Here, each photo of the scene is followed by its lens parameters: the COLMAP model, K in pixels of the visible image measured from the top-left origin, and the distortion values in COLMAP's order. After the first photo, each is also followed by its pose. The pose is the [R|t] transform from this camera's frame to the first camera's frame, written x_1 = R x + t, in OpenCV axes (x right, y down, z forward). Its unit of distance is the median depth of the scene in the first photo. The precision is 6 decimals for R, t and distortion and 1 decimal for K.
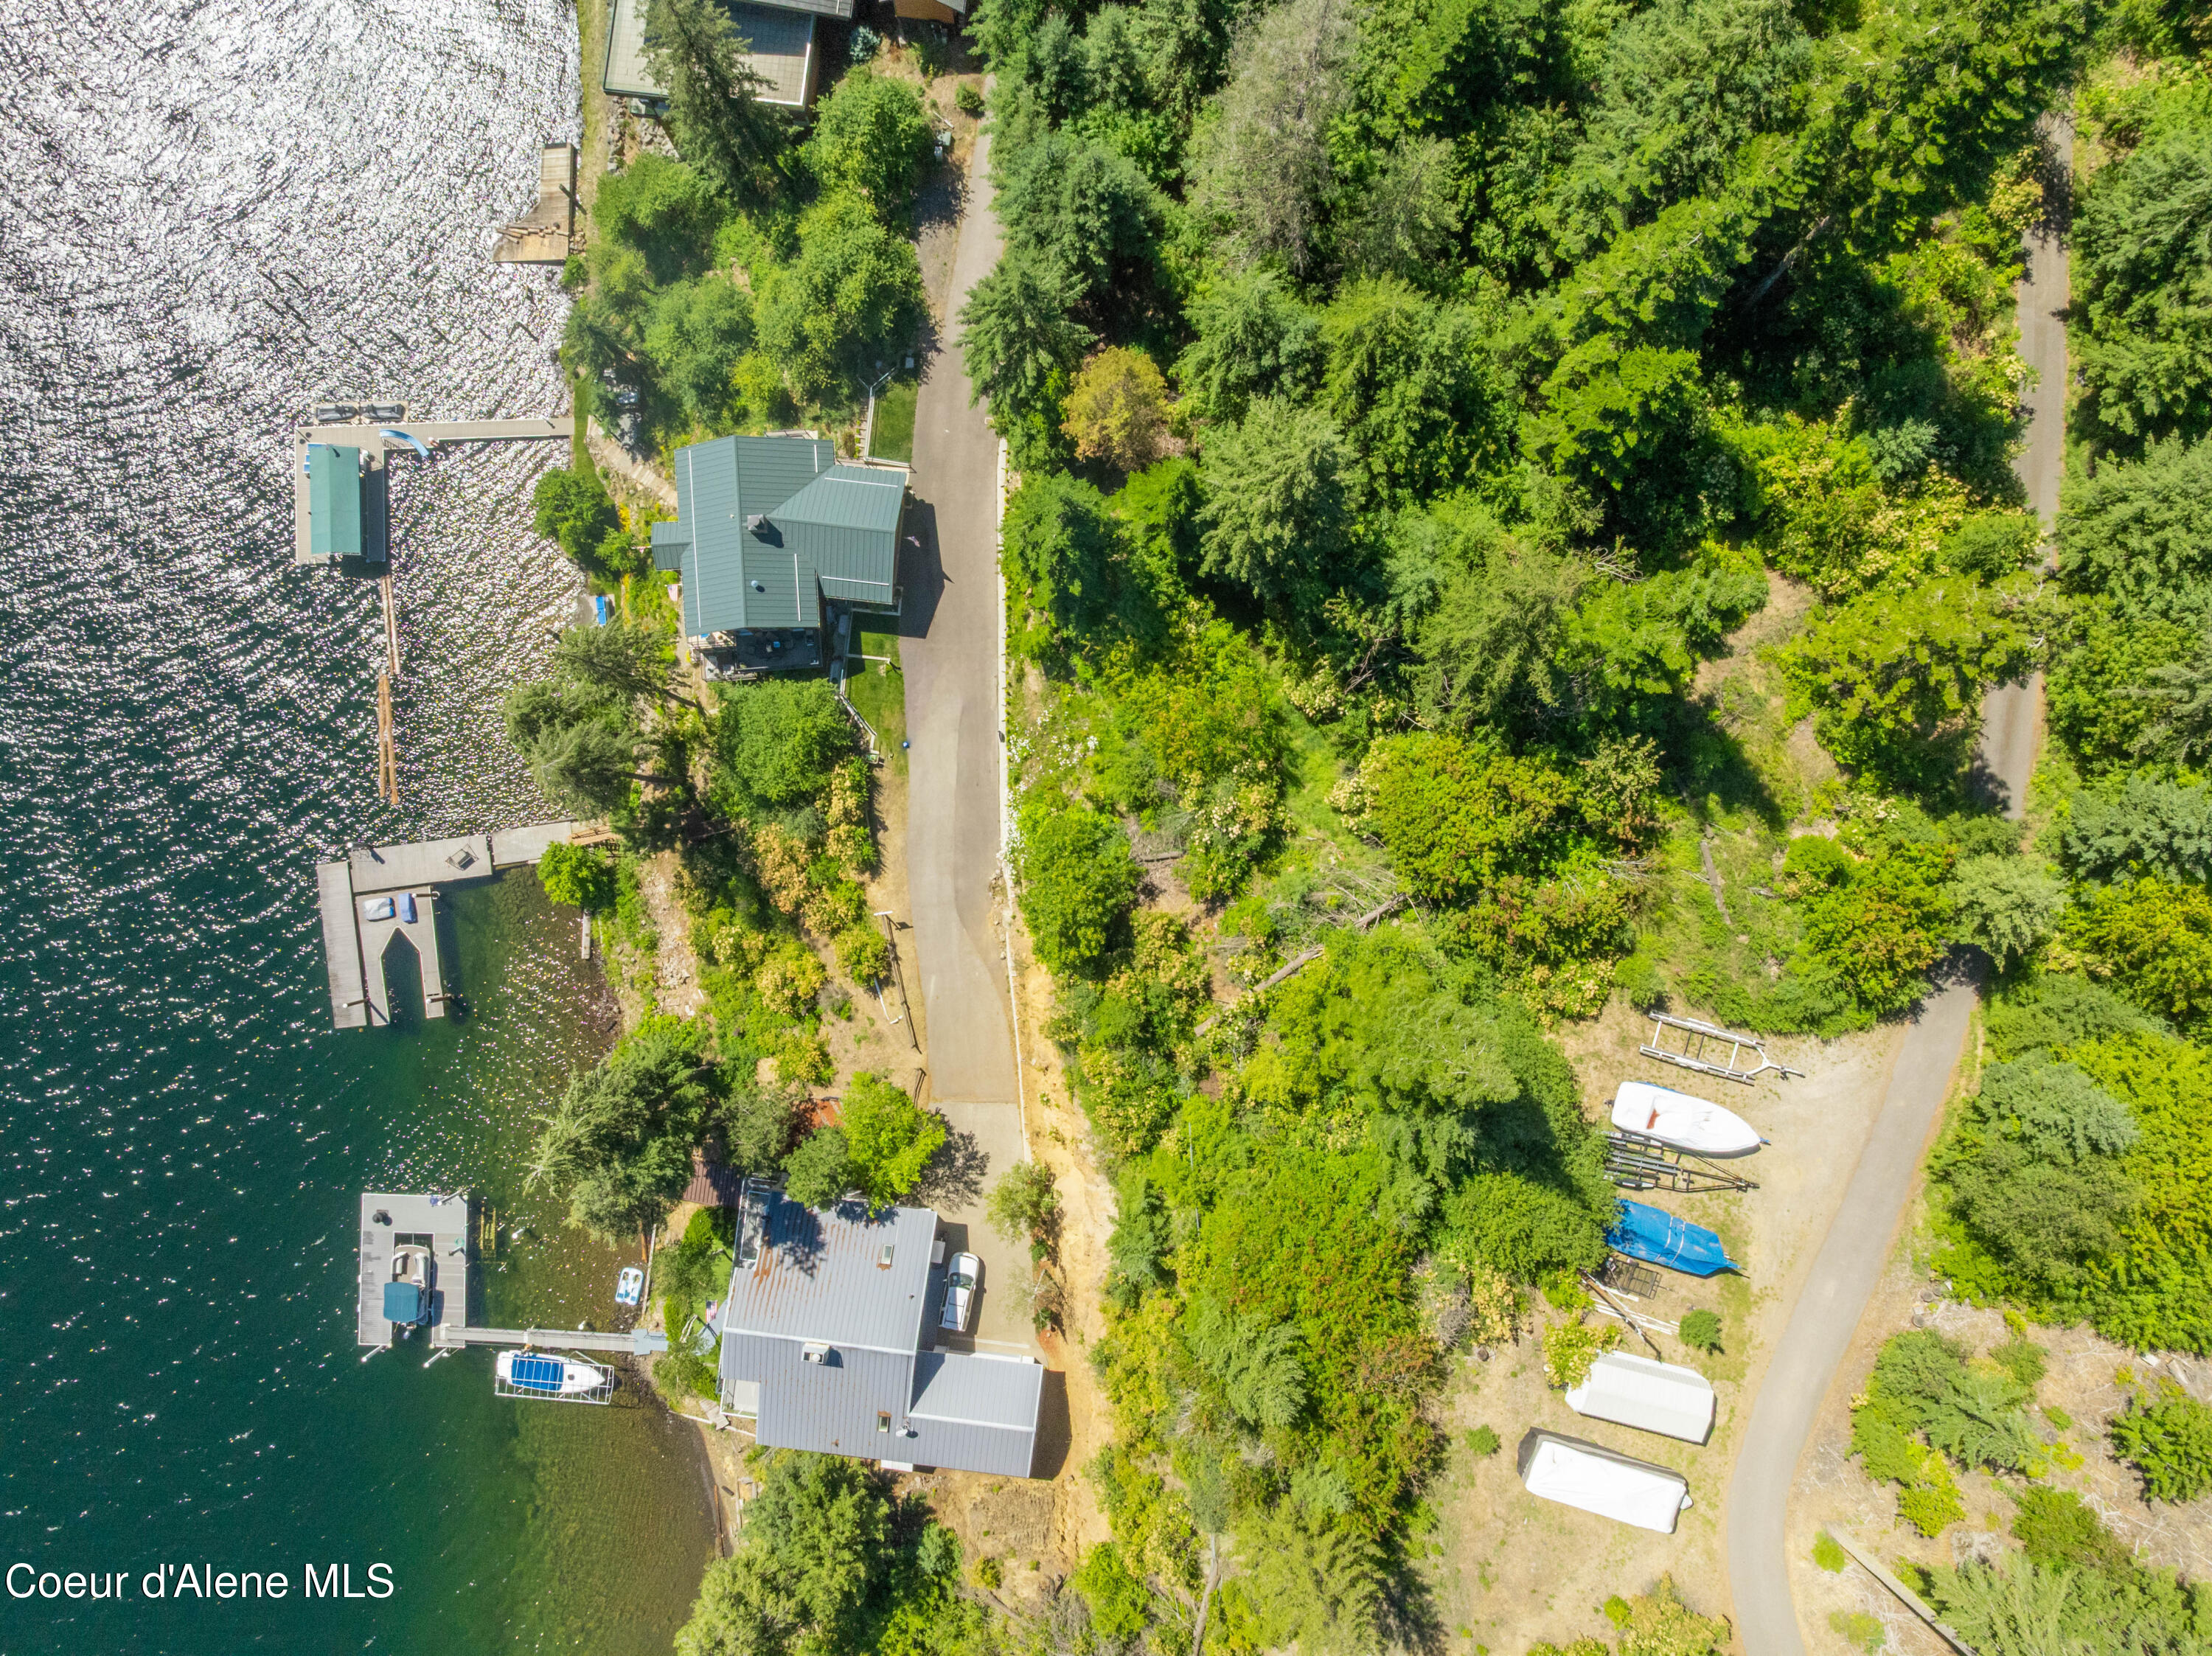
lens RADIAL K [[1557.0, 0, 1106.1], [0, 1557.0, 838.8], [0, 0, 1]] dist [-0.041391, 0.004970]
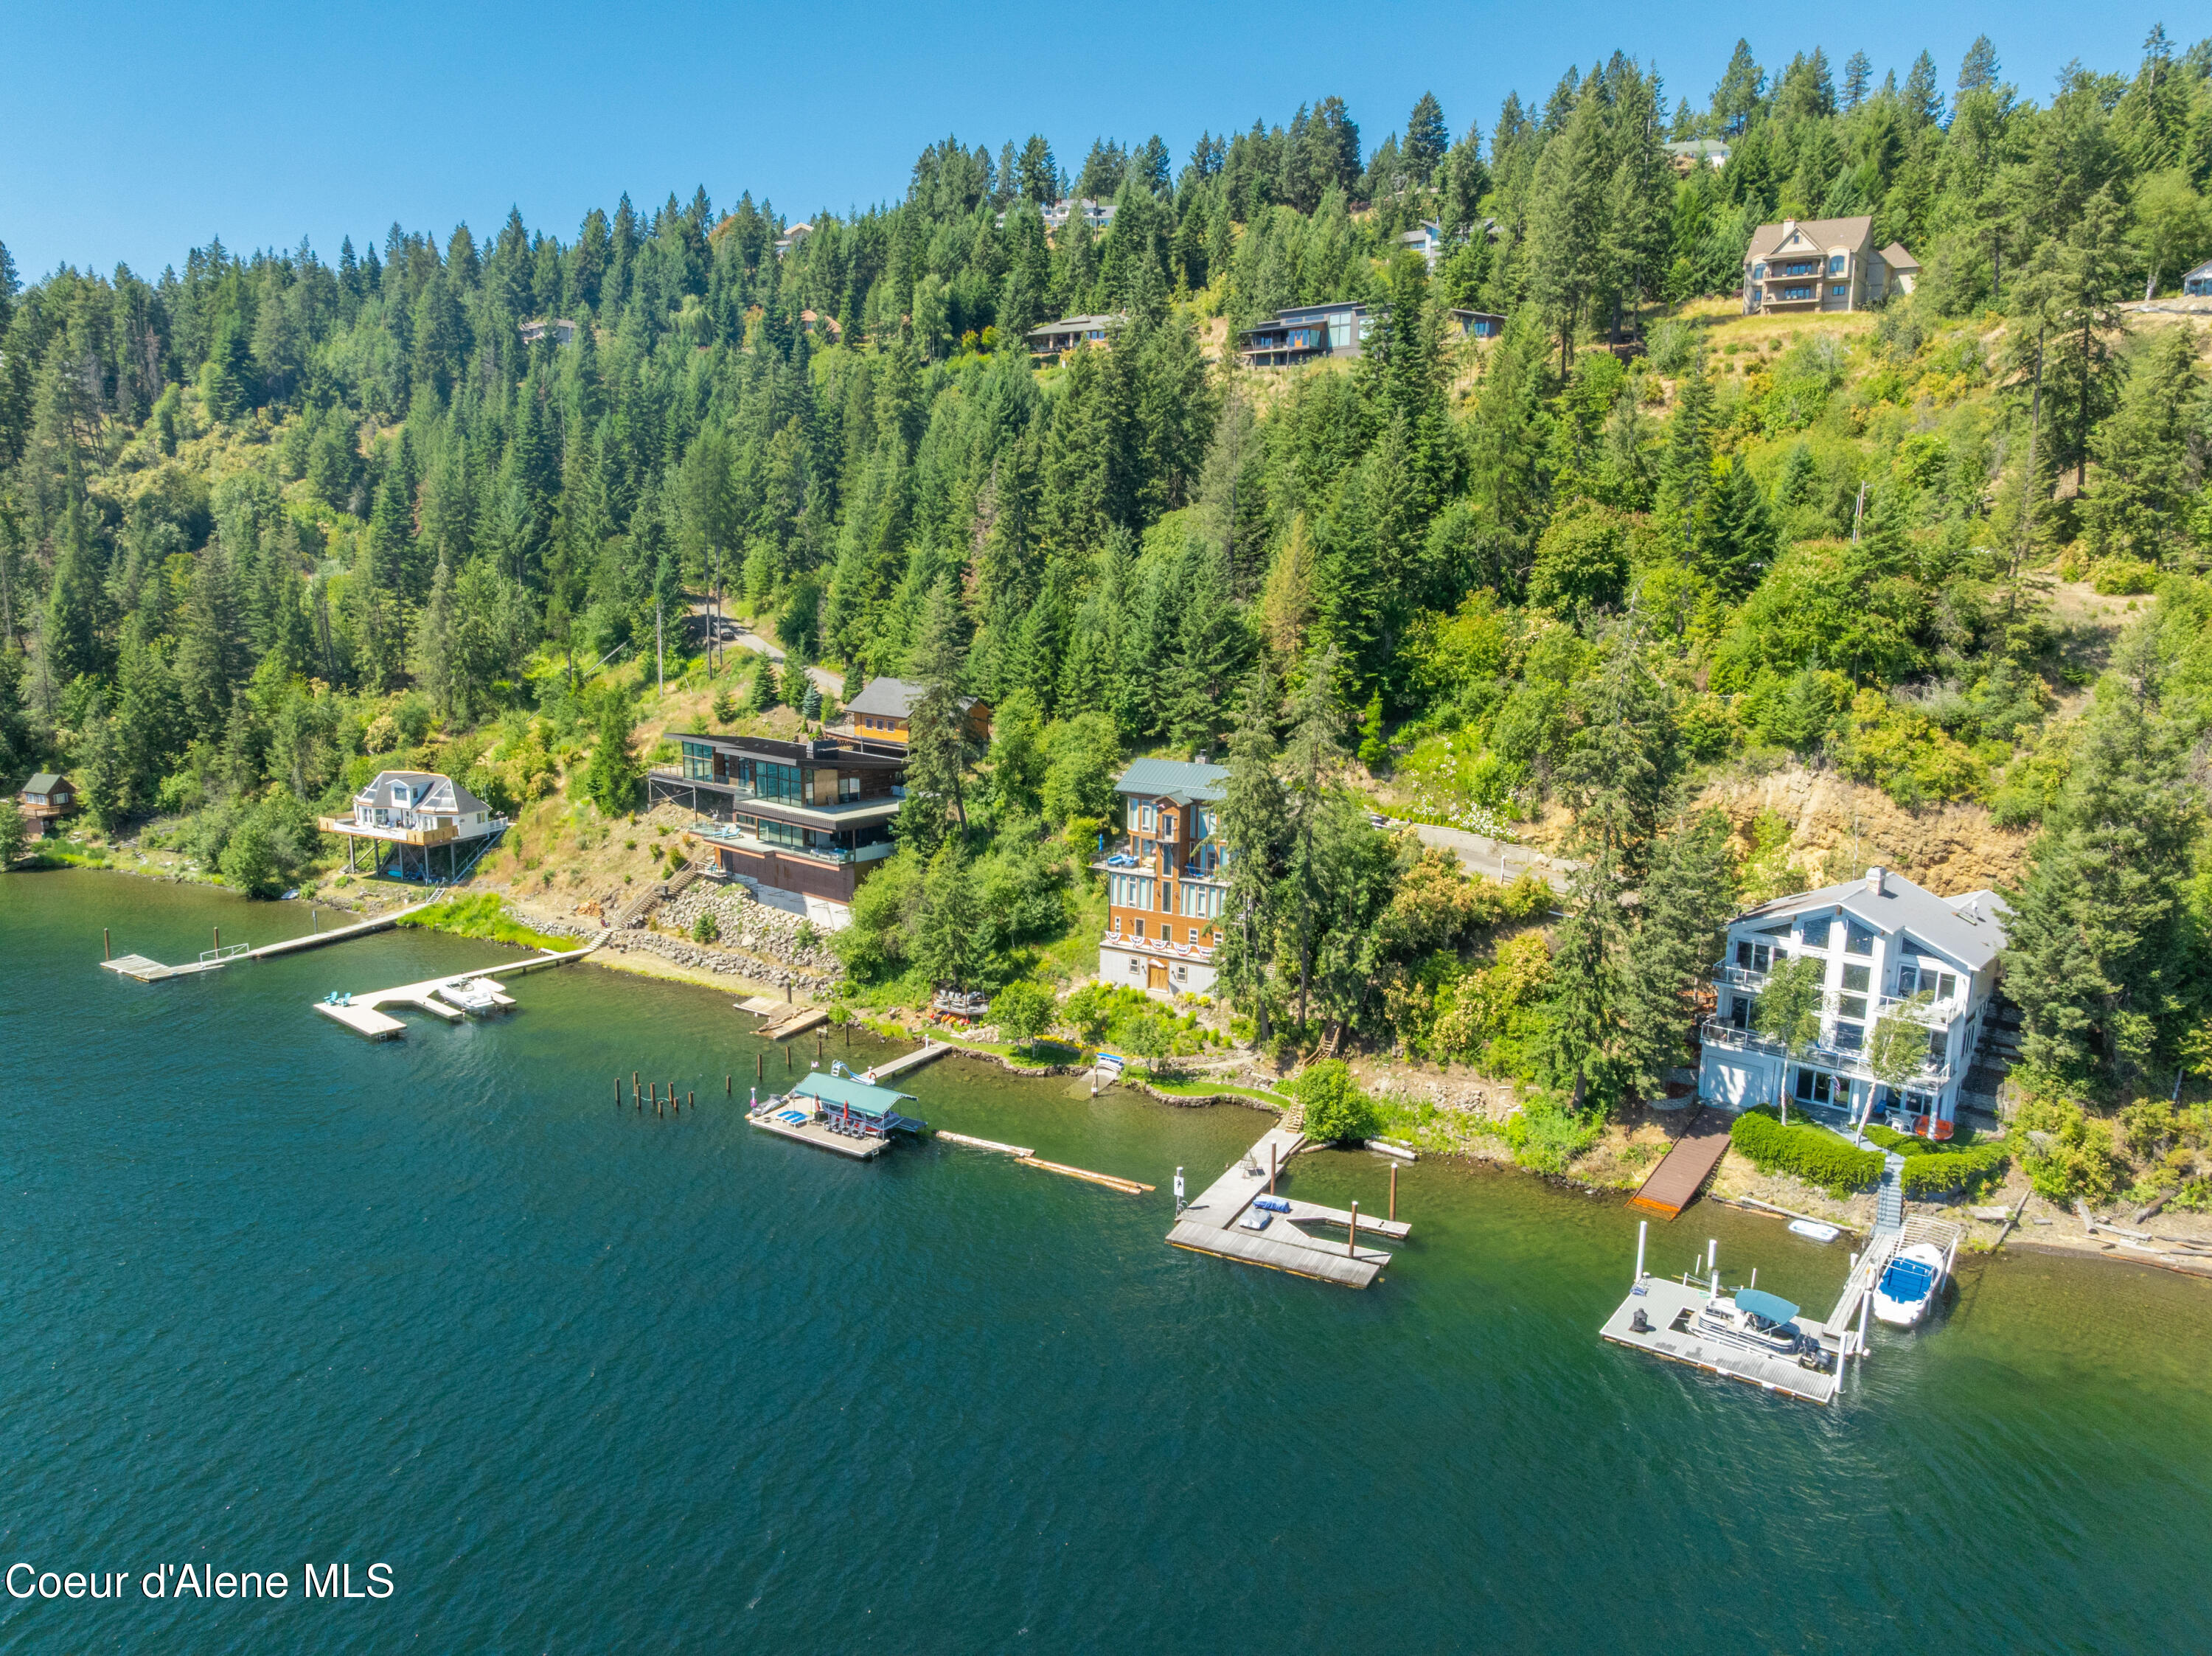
lens RADIAL K [[1557.0, 0, 1113.0], [0, 1557.0, 842.4], [0, 0, 1]] dist [-0.041391, 0.004970]
pose [[0.562211, -0.164022, 0.810565, -1.297778], [0.826642, 0.140038, -0.545025, 0.454538], [-0.024113, 0.976466, 0.214319, 0.723048]]
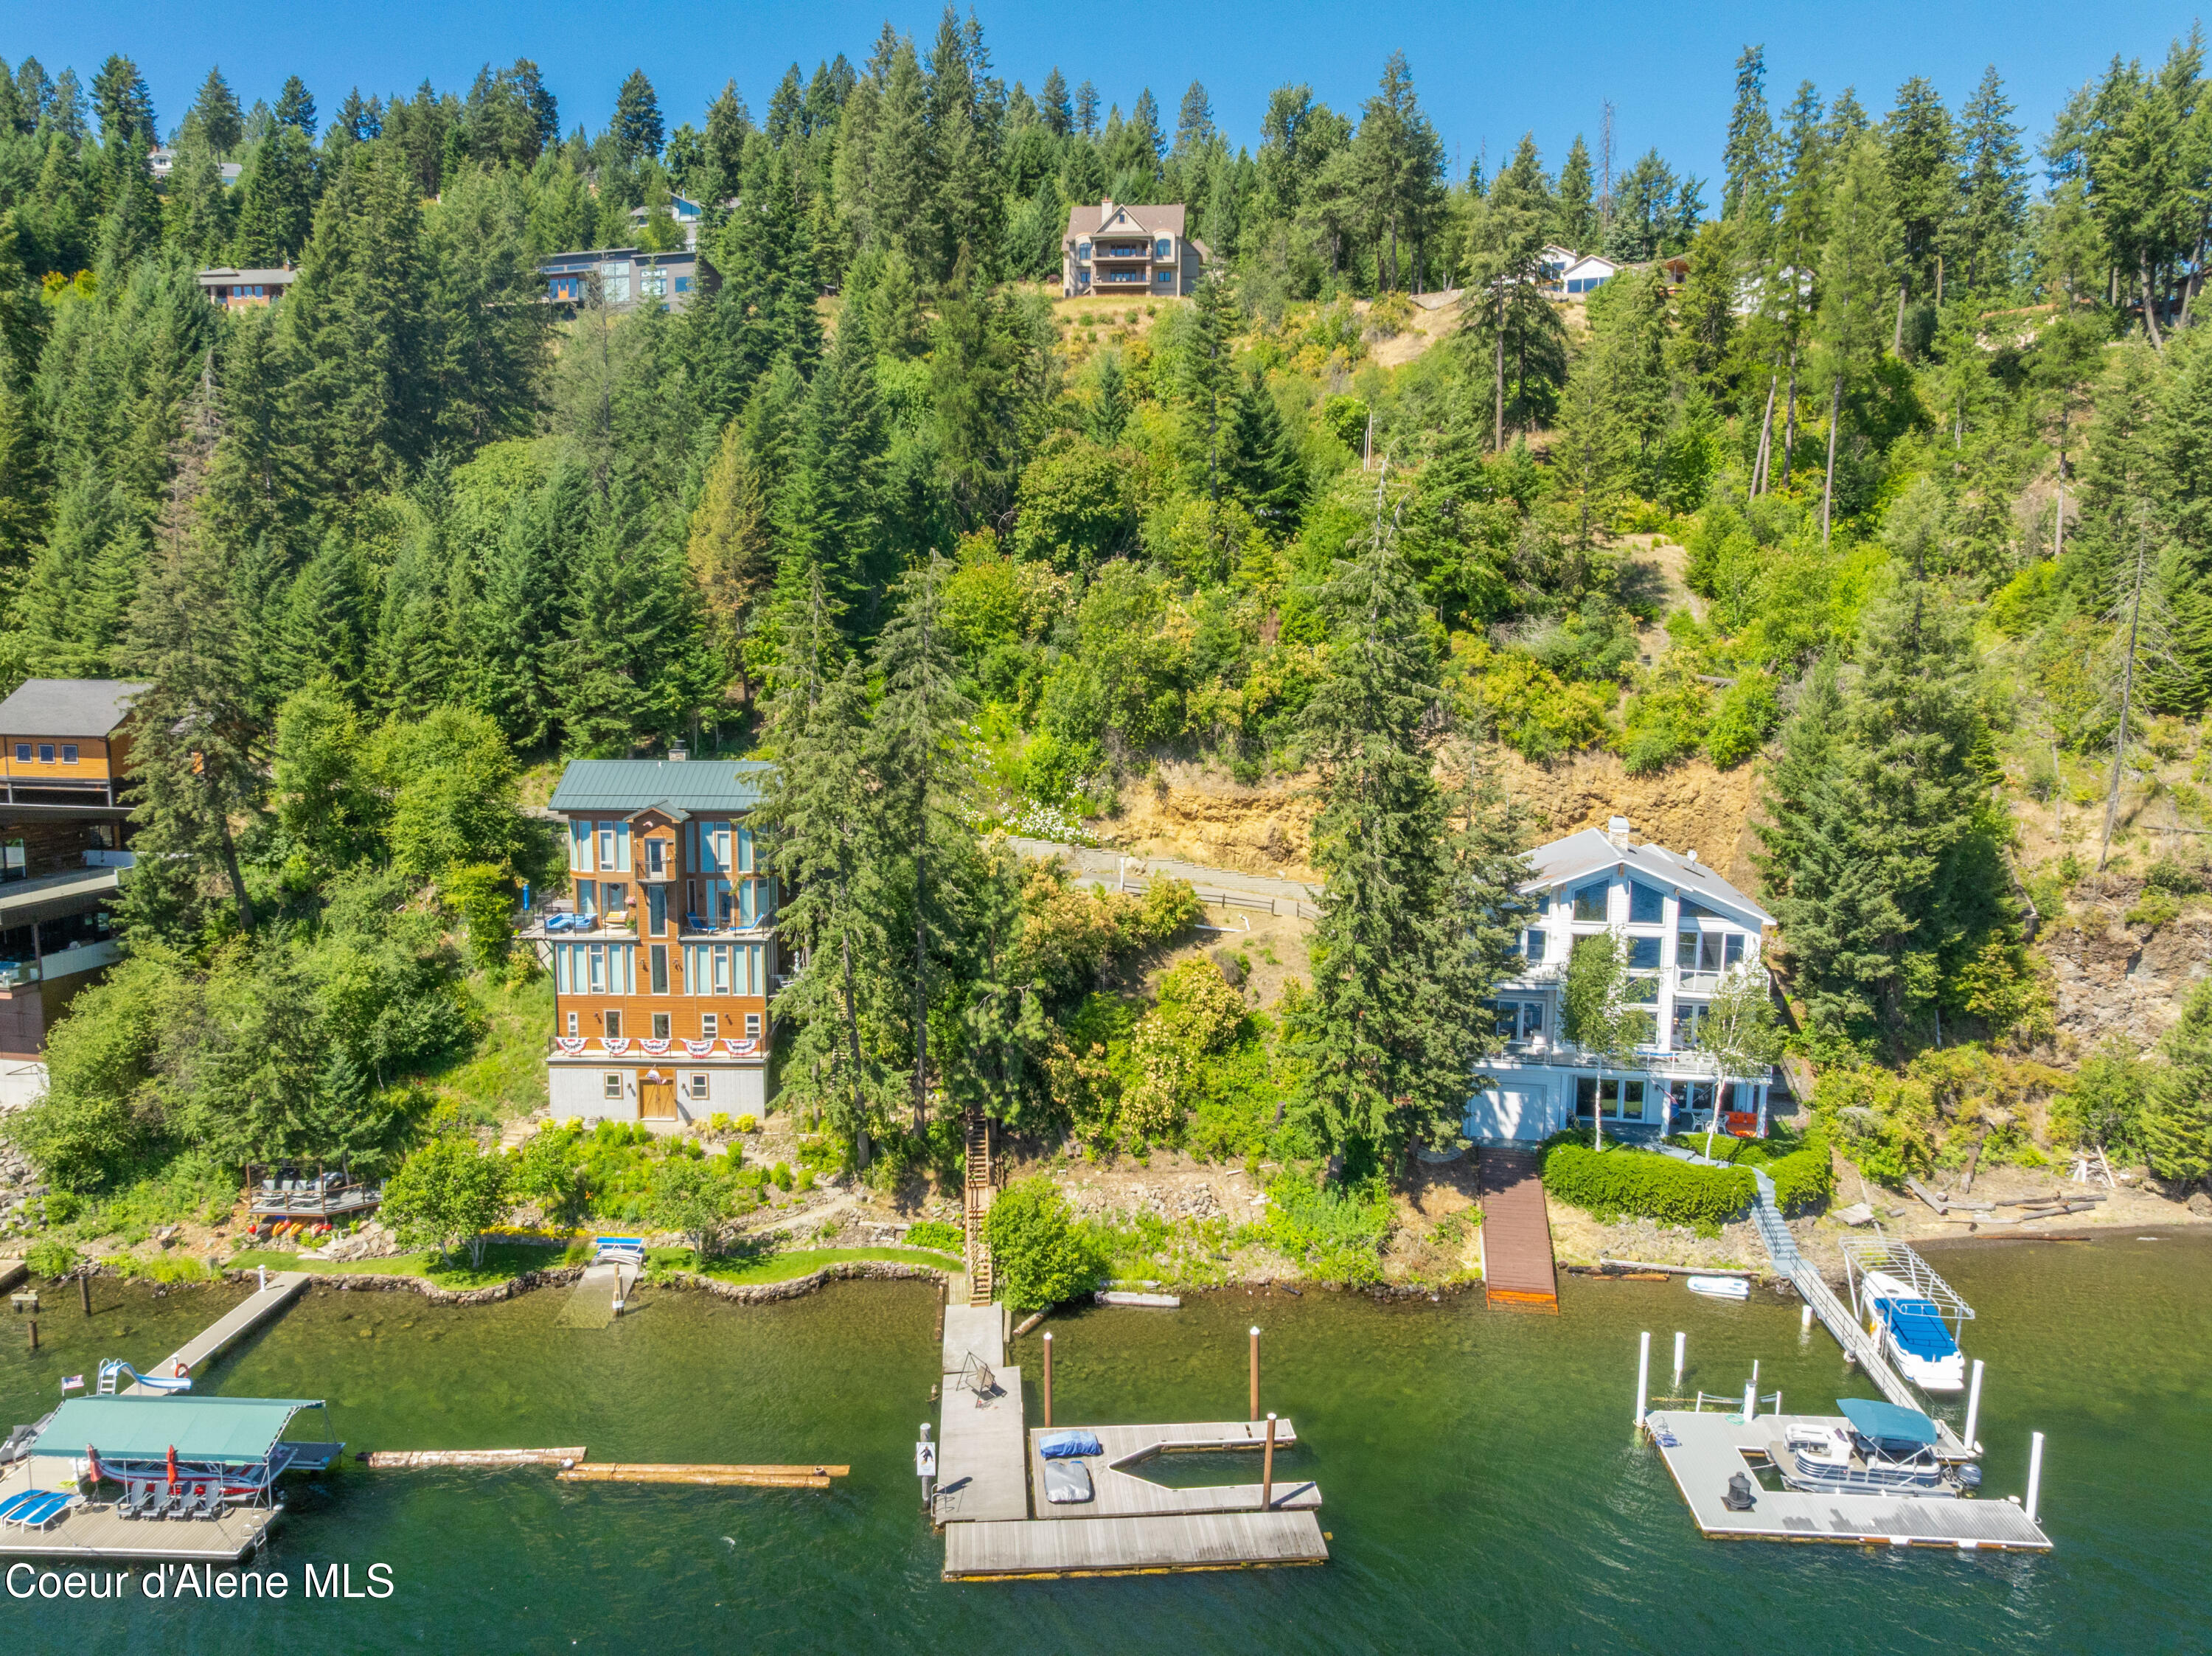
lens RADIAL K [[1557.0, 0, 1111.9], [0, 1557.0, 827.7], [0, 0, 1]] dist [-0.041391, 0.004970]
pose [[0.053931, -0.138757, 0.988857, -1.027786], [0.998127, 0.036146, -0.049364, 0.084942], [-0.028894, 0.989667, 0.140446, 0.842802]]
